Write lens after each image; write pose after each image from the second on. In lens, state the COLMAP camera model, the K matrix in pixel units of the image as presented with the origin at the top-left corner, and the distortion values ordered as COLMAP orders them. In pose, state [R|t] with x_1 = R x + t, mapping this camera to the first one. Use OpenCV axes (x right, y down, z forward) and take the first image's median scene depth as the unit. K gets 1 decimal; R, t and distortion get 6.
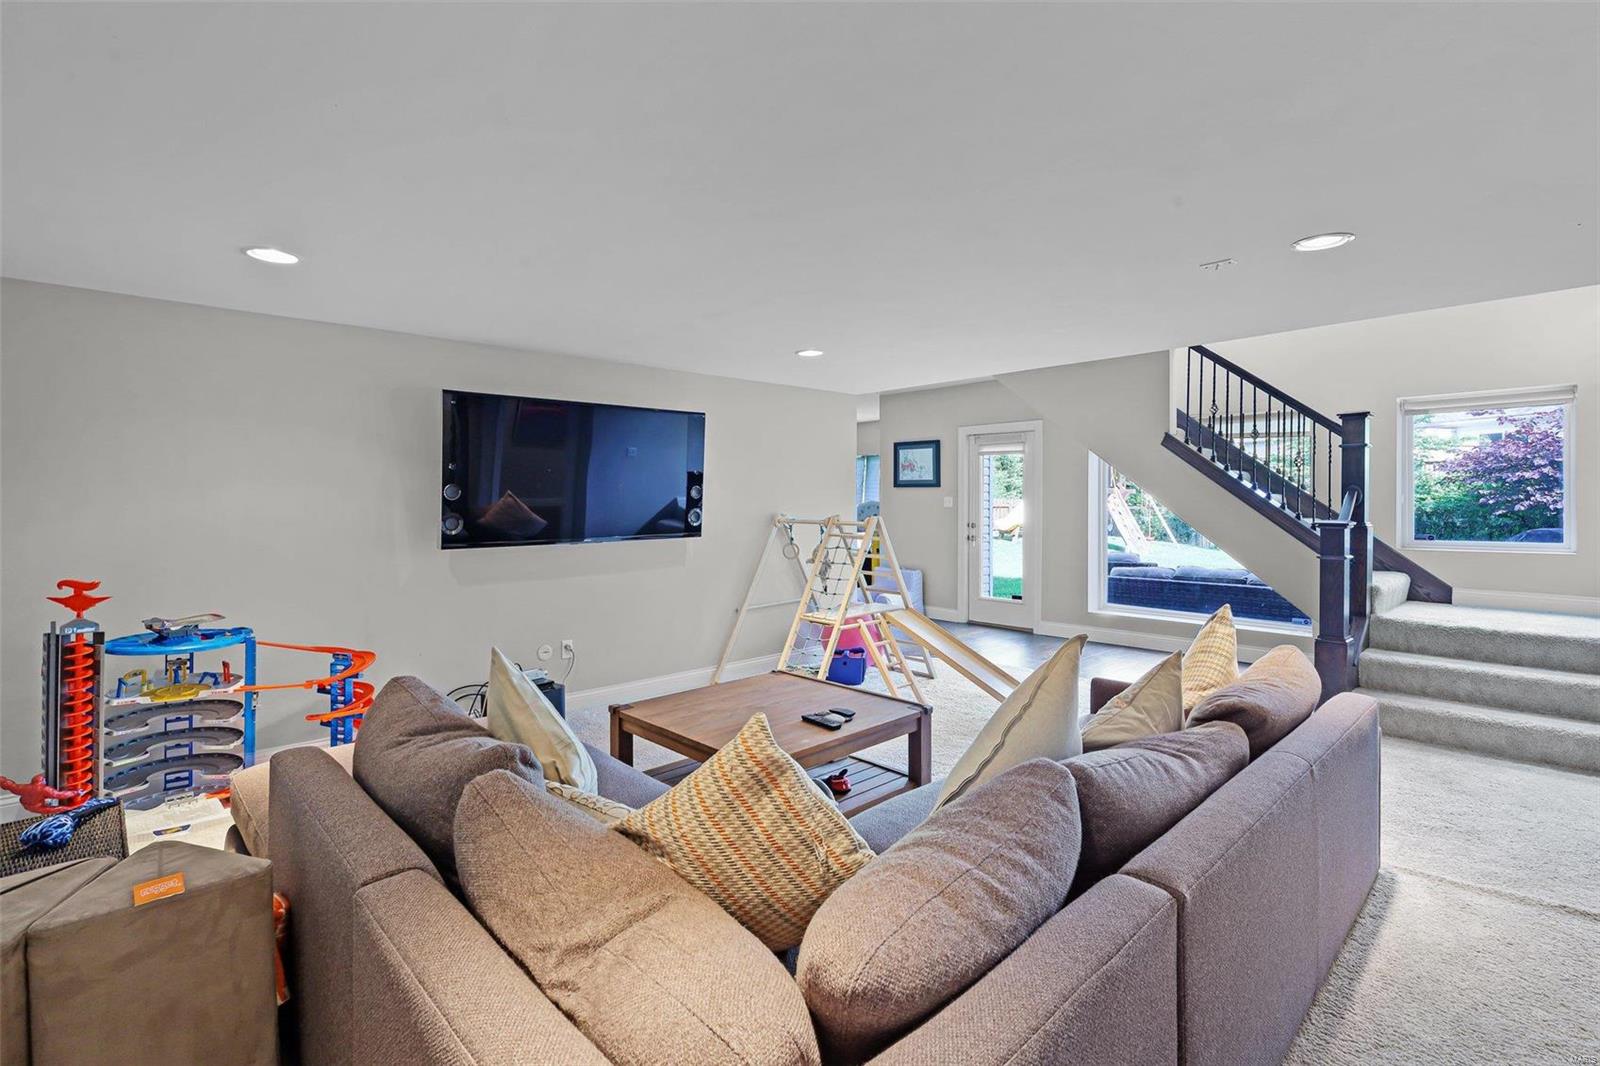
lens RADIAL K [[736.9, 0, 798.4], [0, 736.9, 500.0], [0, 0, 1]] dist [-0.002653, -0.000399]
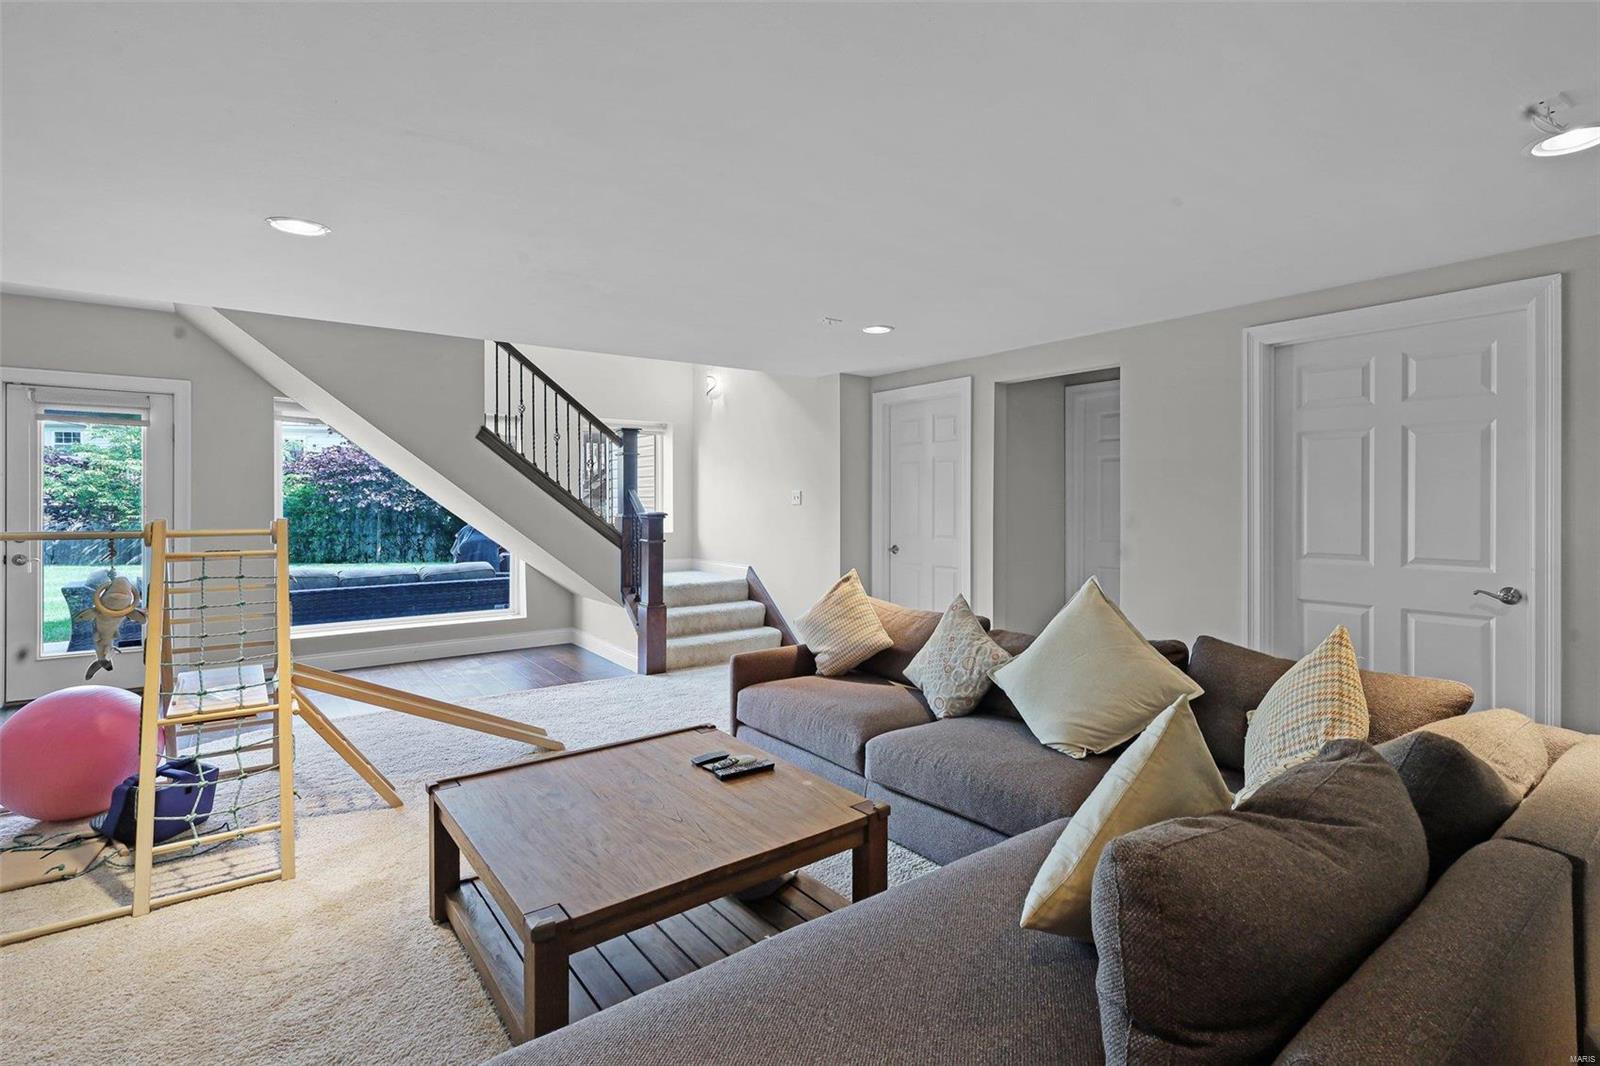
lens RADIAL K [[736.9, 0, 798.4], [0, 736.9, 500.0], [0, 0, 1]] dist [-0.002653, -0.000399]
pose [[0.104518, 0.000283, 0.994523, -0.410972], [-0.000446, 1.000000, -0.000238, 0.004744], [-0.994523, -0.000419, 0.104518, 0.491484]]
